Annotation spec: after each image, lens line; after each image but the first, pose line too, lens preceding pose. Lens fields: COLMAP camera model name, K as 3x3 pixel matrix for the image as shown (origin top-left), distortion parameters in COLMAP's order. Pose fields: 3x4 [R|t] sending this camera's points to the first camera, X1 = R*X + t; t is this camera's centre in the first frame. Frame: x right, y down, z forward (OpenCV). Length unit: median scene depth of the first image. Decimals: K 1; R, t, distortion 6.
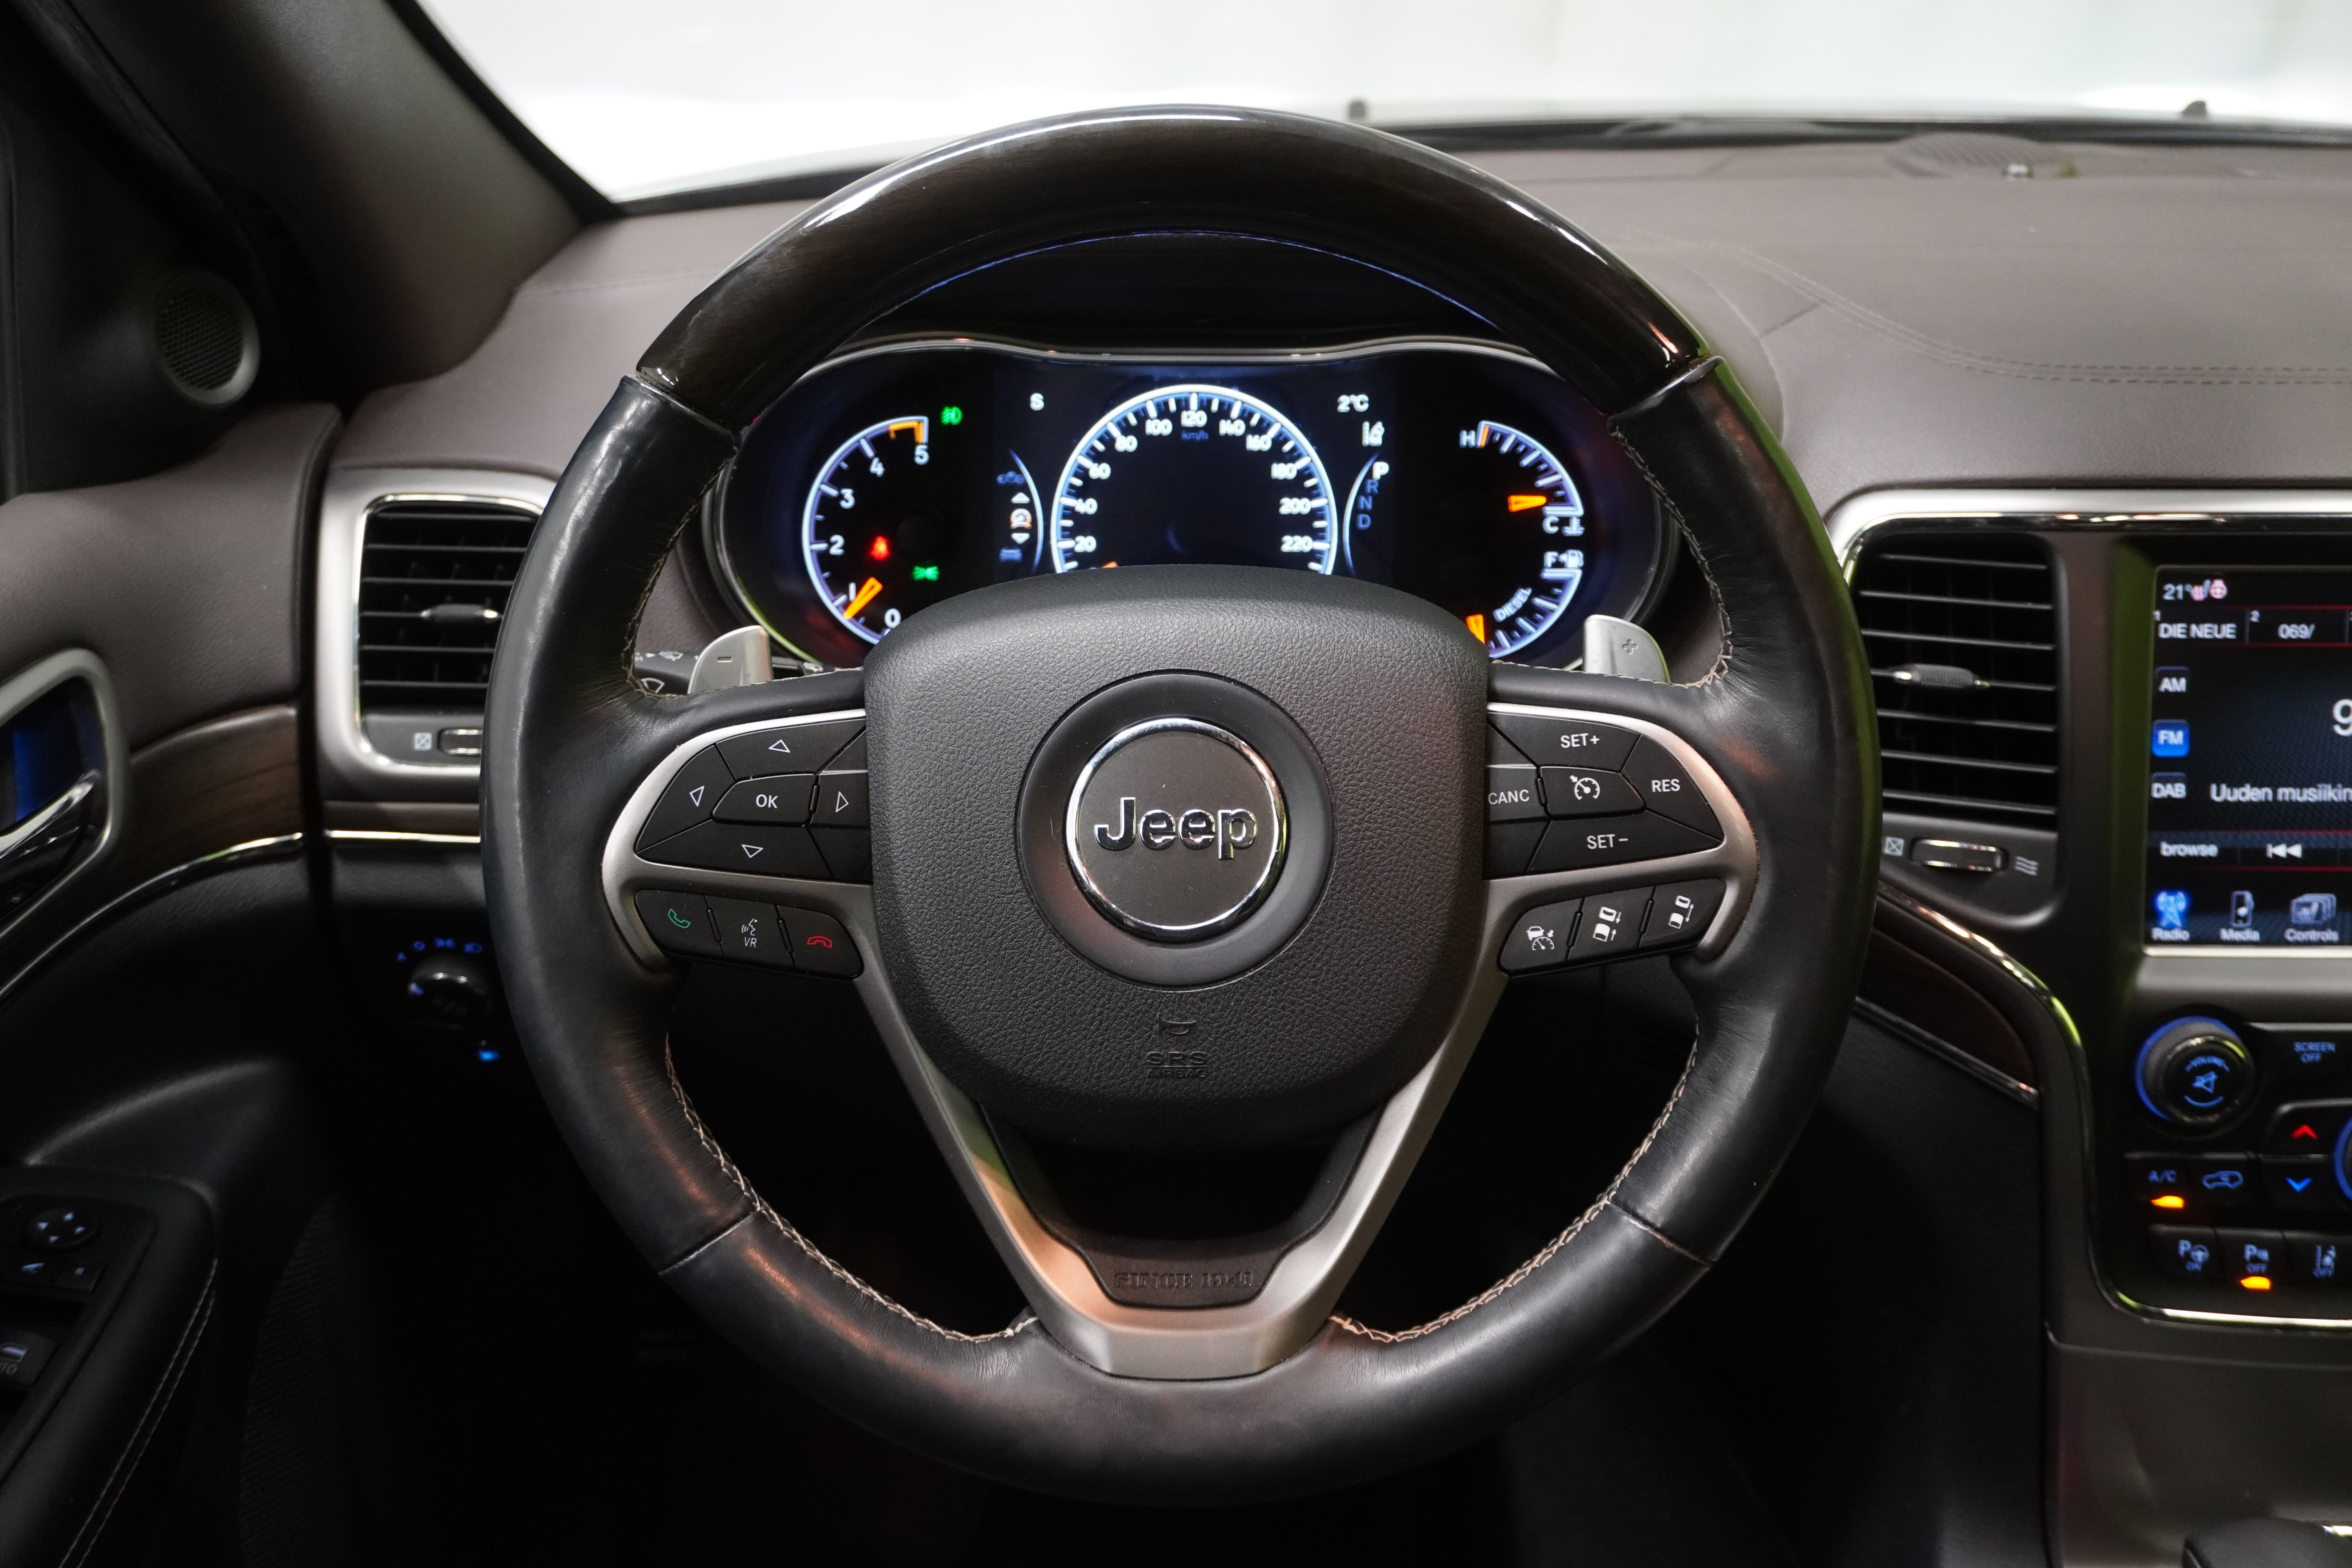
lens RADIAL K [[2284.0, 0, 1176.0], [0, 2284.0, 784.0], [0, 0, 1]] dist [0.003966, -0.004952]
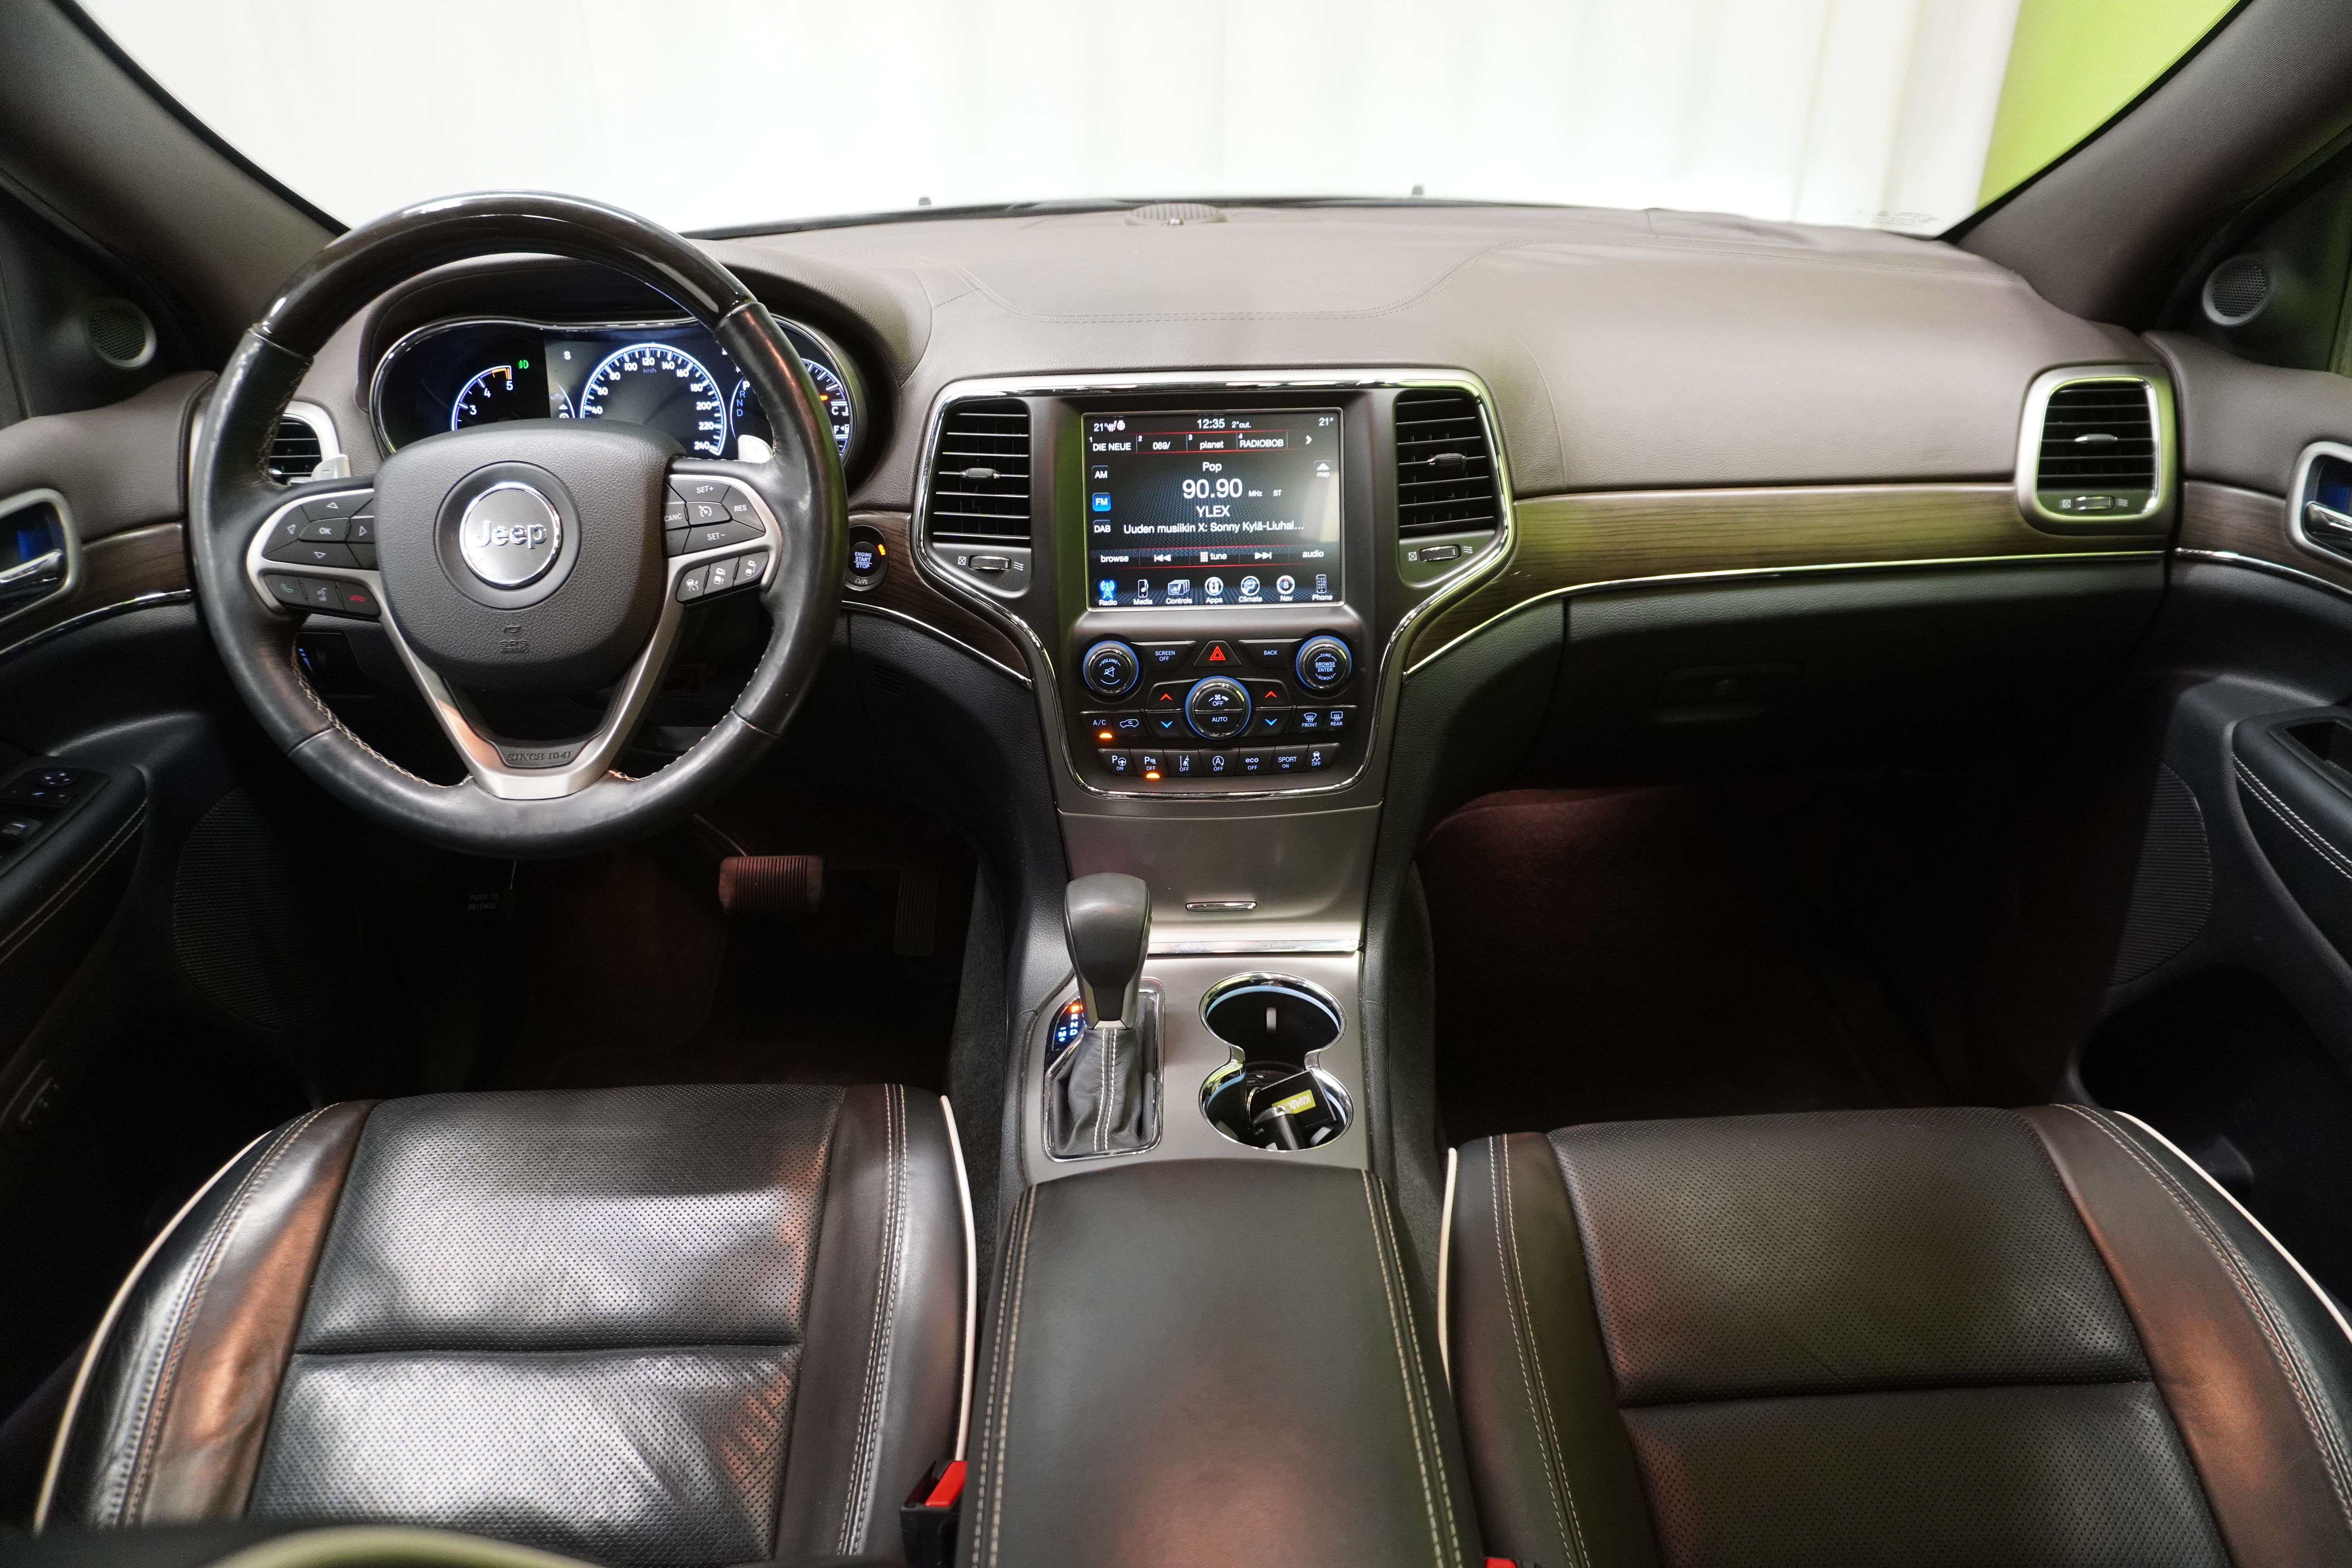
lens RADIAL K [[1601.2, 0, 1176.0], [0, 1601.2, 784.0], [0, 0, 1]] dist [-0.051896, 0.039493]
pose [[0.999530, -0.028945, 0.010134, 0.477488], [0.028370, 0.998198, 0.052877, 0.151617], [-0.011646, -0.052565, 0.998550, -0.392557]]
